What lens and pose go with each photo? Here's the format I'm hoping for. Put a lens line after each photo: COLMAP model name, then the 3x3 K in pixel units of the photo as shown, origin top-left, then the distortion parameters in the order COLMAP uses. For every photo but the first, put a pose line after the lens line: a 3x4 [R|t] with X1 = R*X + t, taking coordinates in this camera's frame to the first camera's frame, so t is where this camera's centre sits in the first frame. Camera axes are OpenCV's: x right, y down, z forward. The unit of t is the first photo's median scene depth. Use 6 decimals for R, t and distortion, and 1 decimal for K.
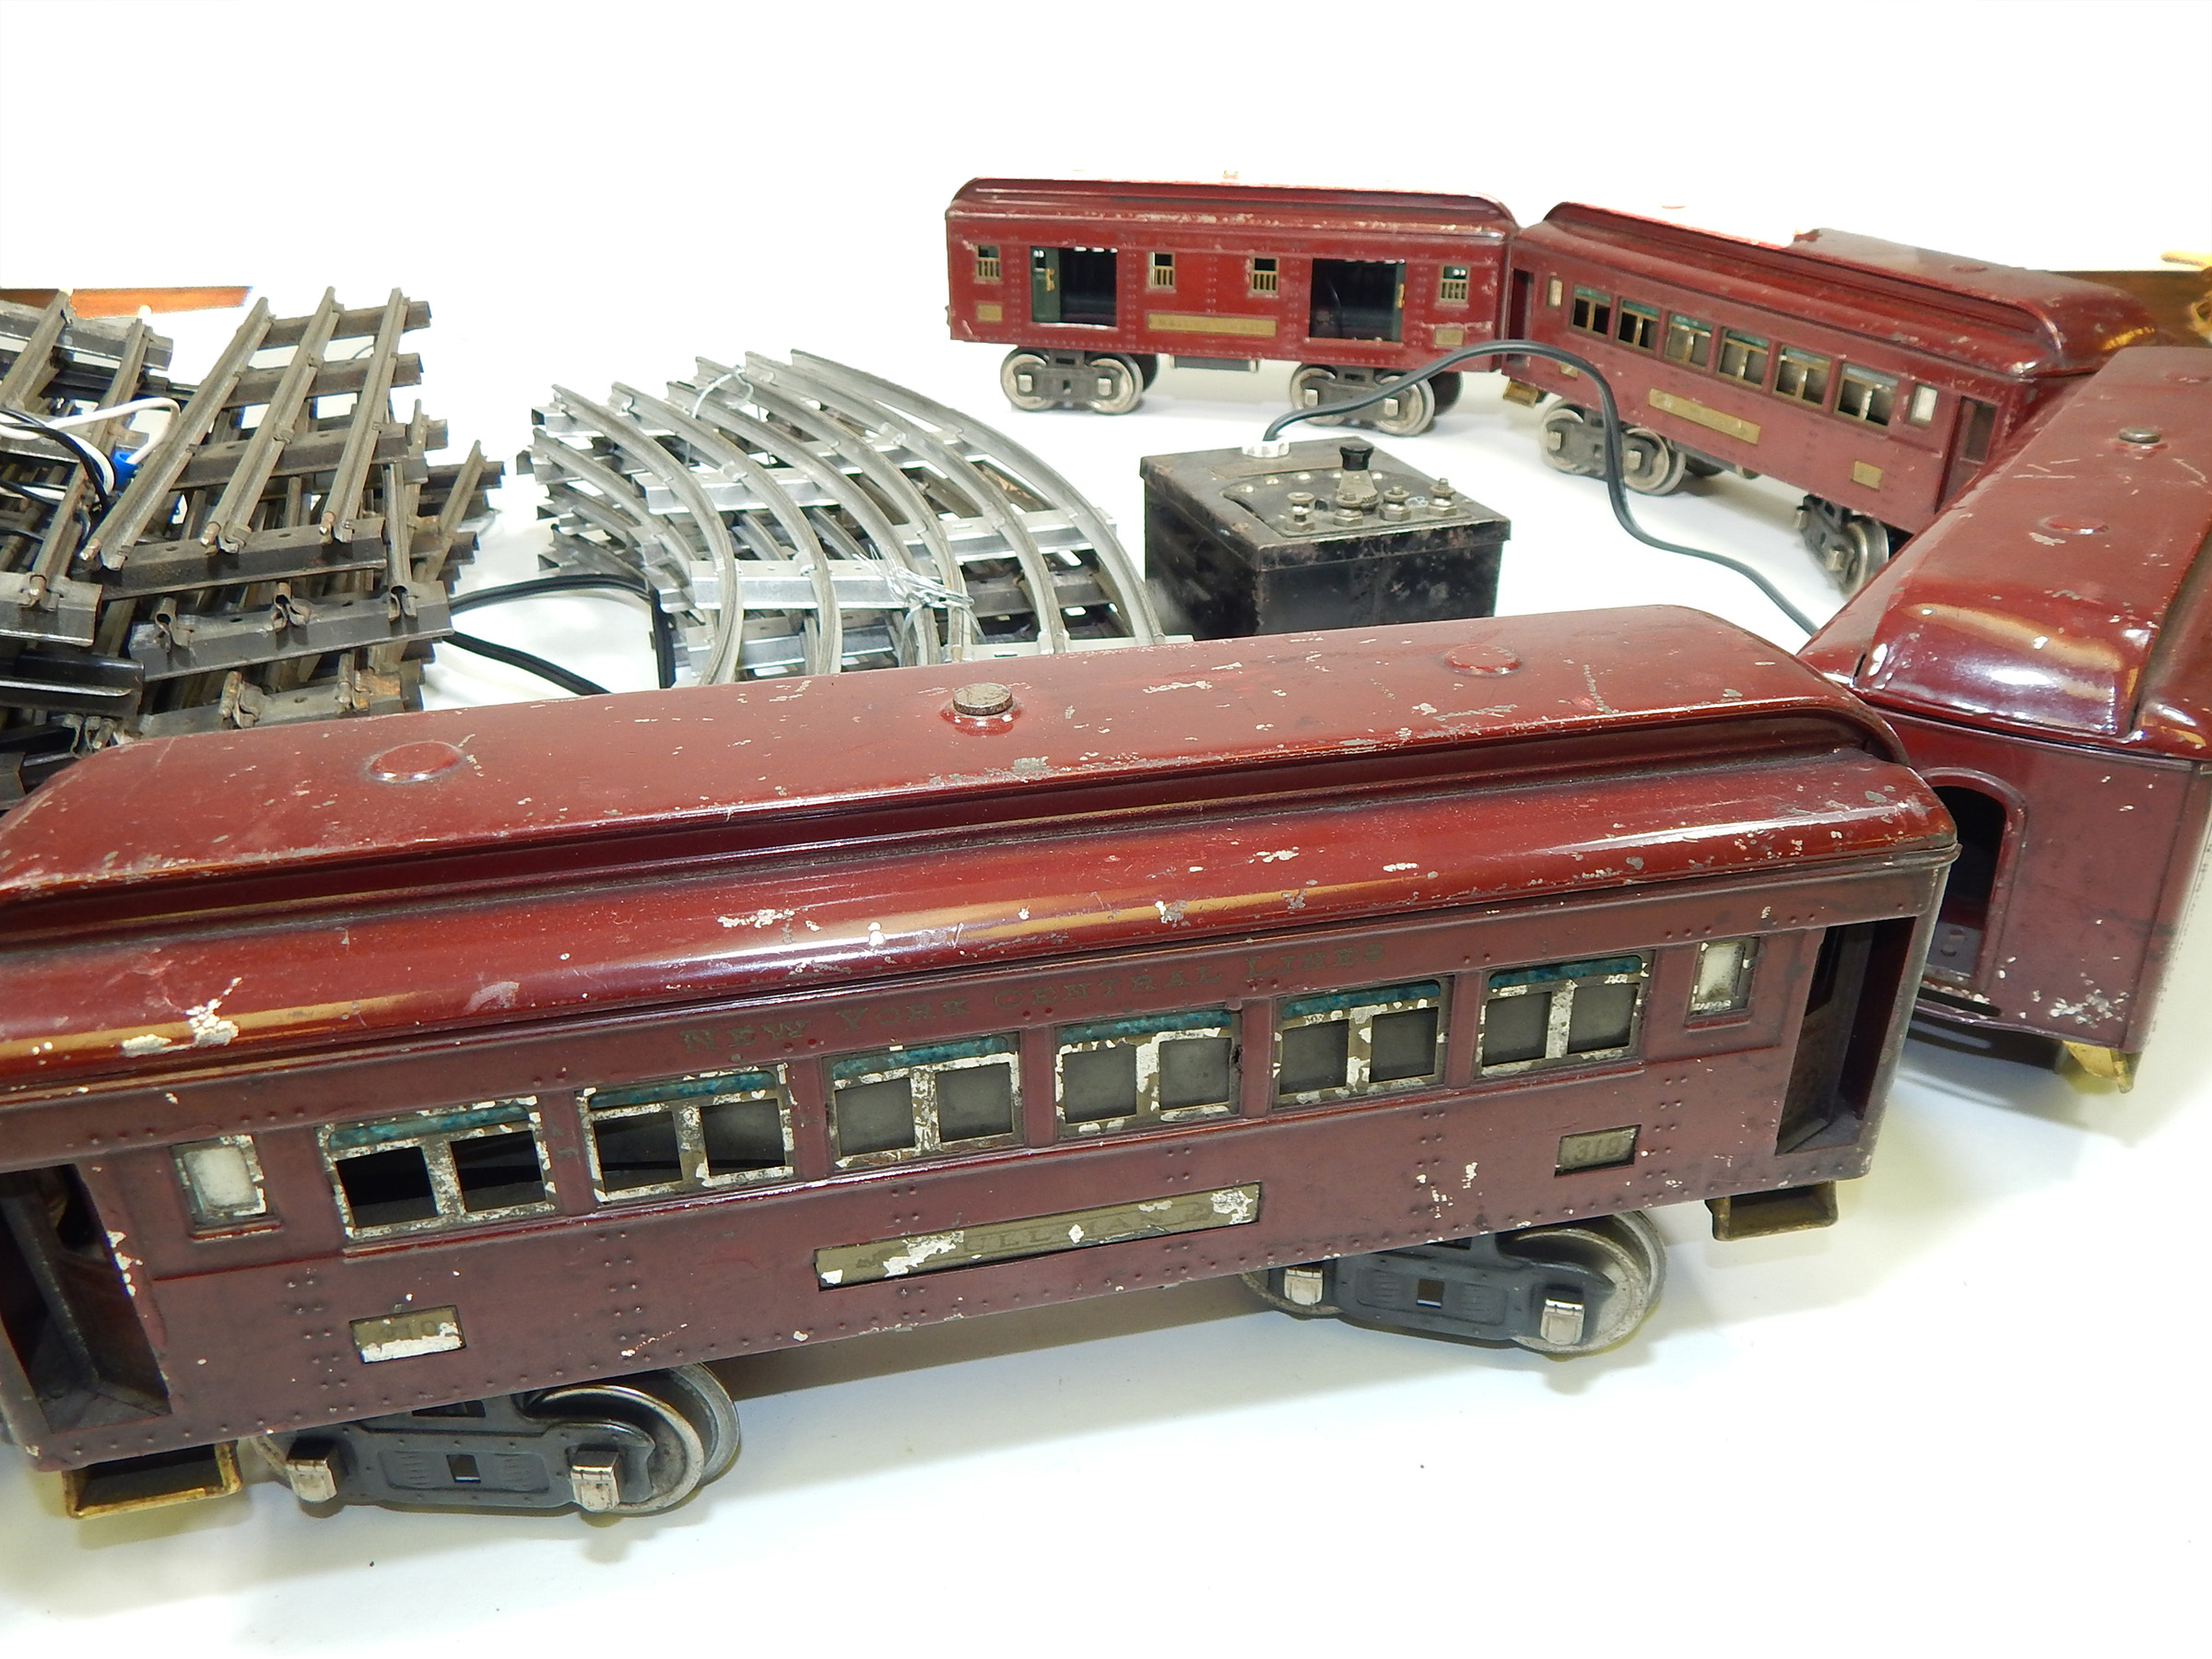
lens RADIAL K [[1599.2, 0, 1106.0], [0, 1599.2, 829.5], [0, 0, 1]] dist [-0.006615, -0.004815]
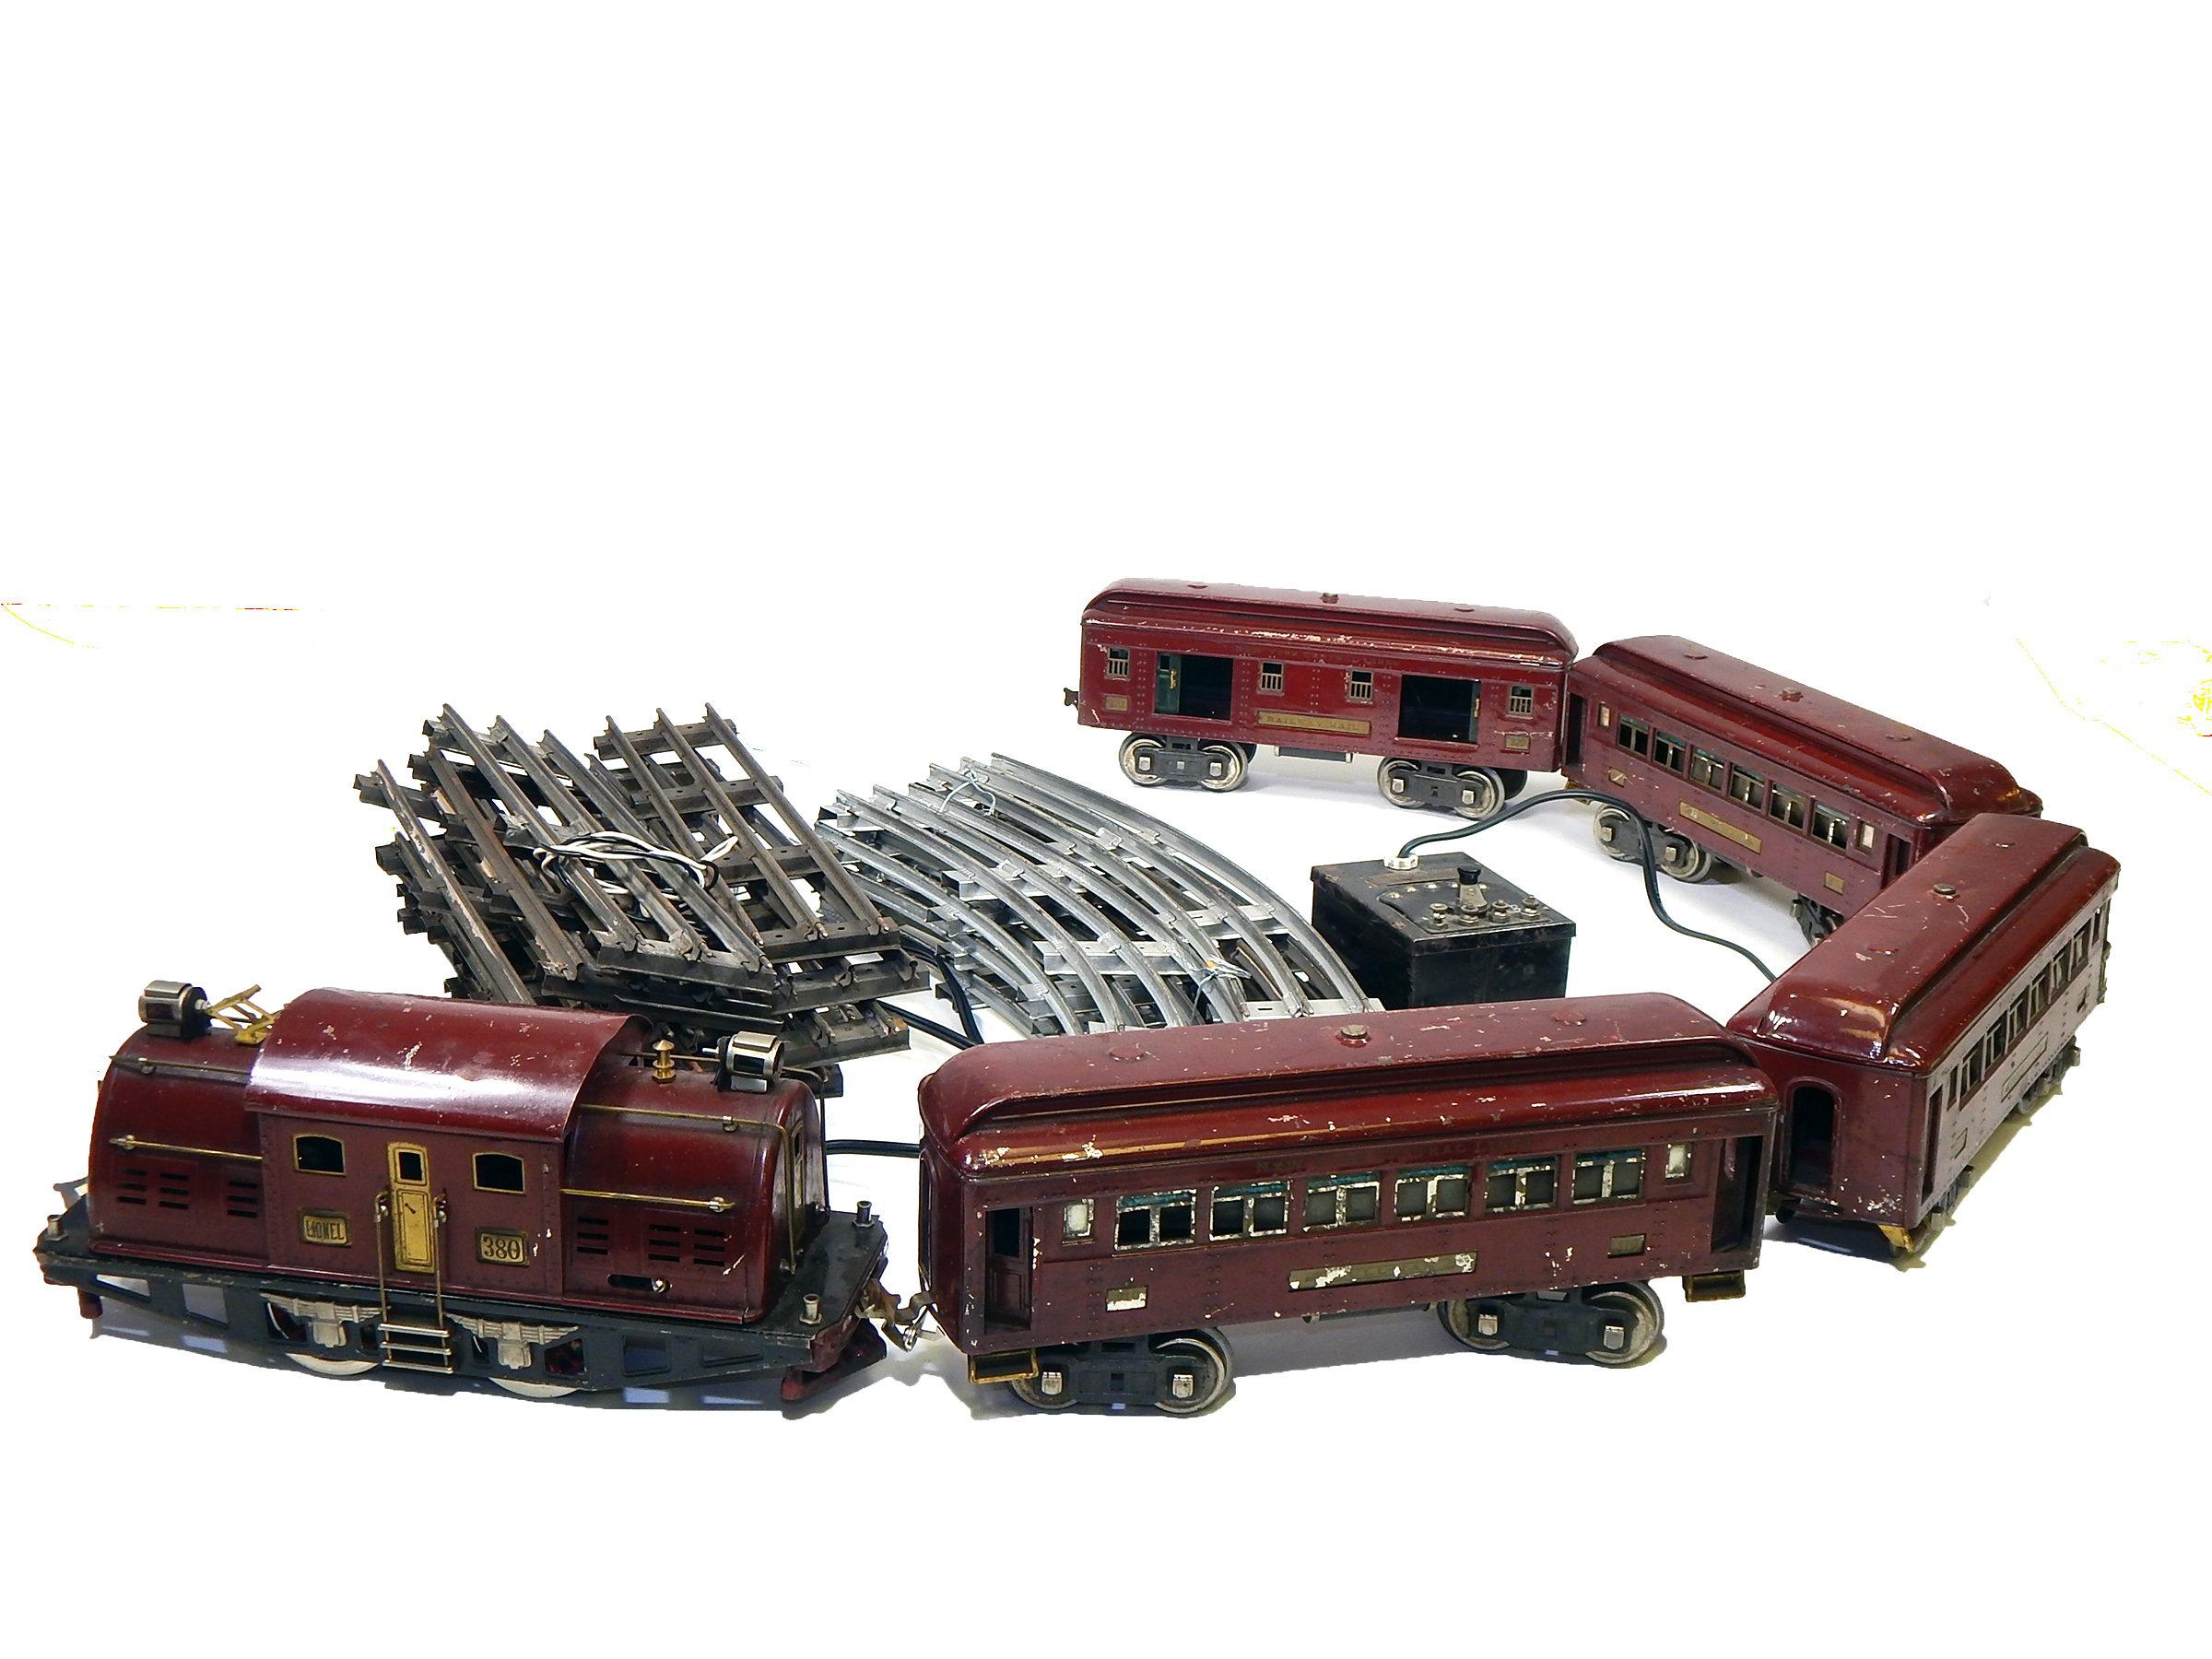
lens RADIAL K [[2399.1, 0, 1106.0], [0, 2399.1, 829.5], [0, 0, 1]] dist [-0.003437, -0.004534]
pose [[0.998198, 0.020042, 0.056567, -0.321520], [-0.009773, 0.984289, -0.176294, 0.122894], [-0.059212, 0.175424, 0.982711, -1.222037]]
